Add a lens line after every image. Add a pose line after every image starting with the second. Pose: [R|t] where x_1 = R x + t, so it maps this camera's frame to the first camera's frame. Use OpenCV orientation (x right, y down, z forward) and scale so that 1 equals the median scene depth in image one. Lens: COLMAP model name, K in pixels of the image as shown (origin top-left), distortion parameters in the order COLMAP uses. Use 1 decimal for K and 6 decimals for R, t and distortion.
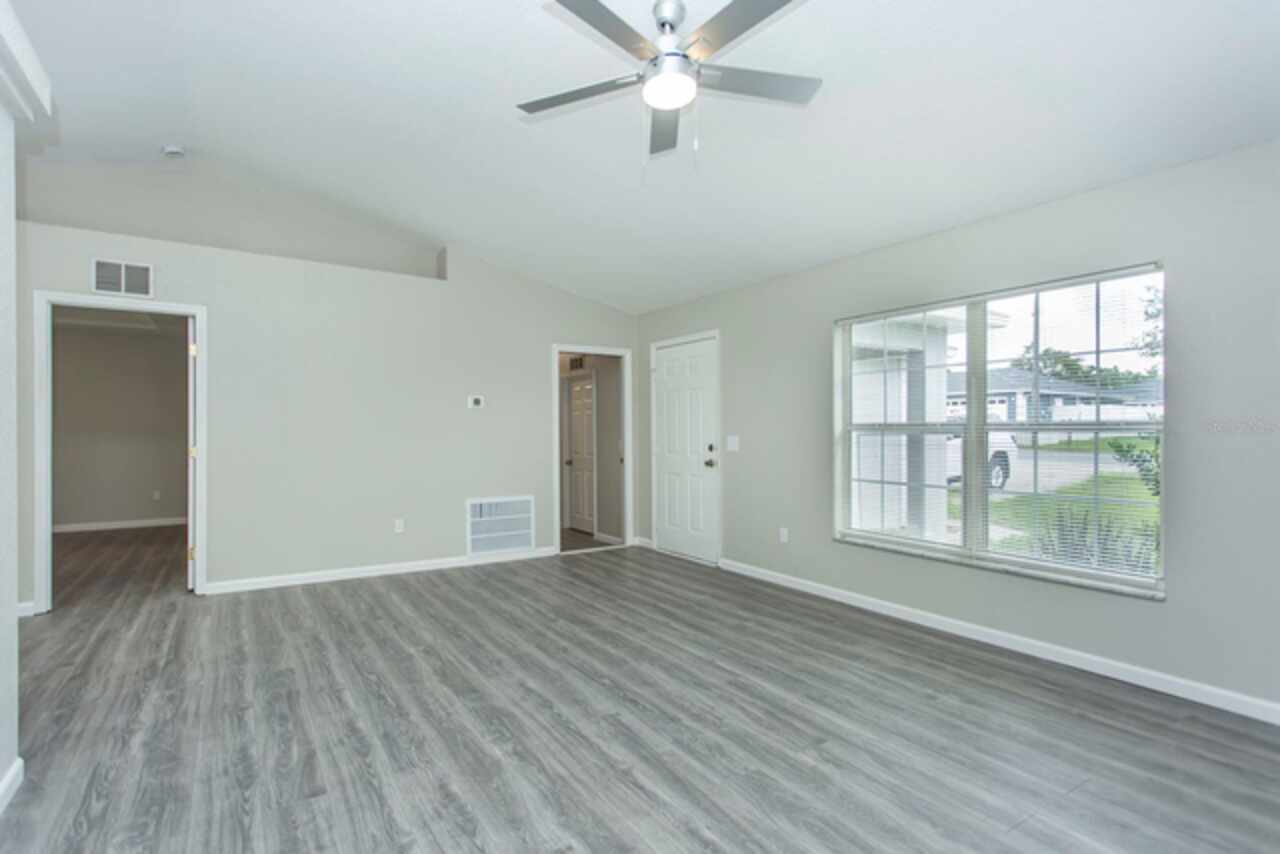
lens RADIAL K [[604.7, 0, 640.0], [0, 604.7, 427.0], [0, 0, 1]] dist [0.001654, 0.000195]
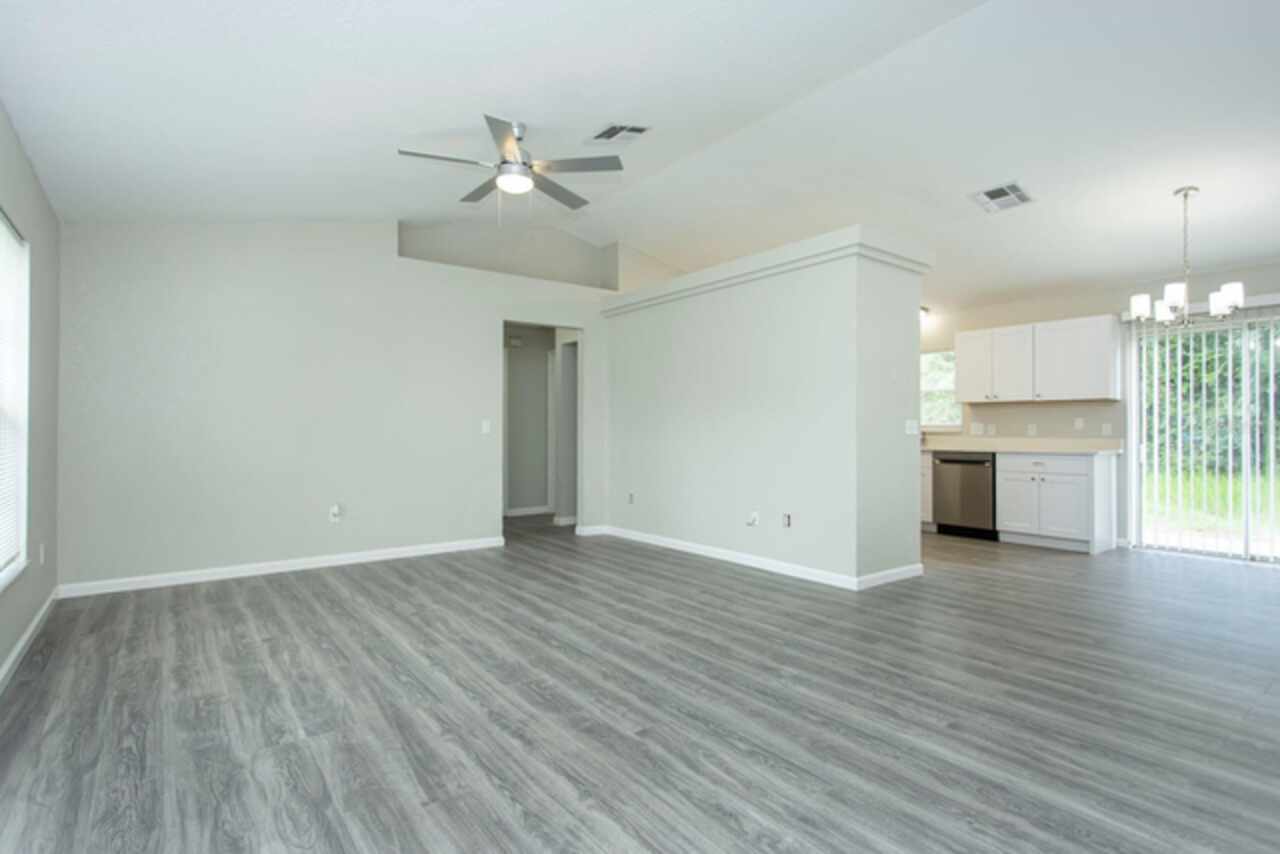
lens RADIAL K [[624.5, 0, 640.0], [0, 624.5, 427.0], [0, 0, 1]] dist [-0.001229, -0.000152]
pose [[-0.997910, -0.002308, -0.064575, -0.125341], [-0.001474, 0.999915, -0.012966, 0.053483], [0.064599, -0.012844, -0.997829, 1.987546]]
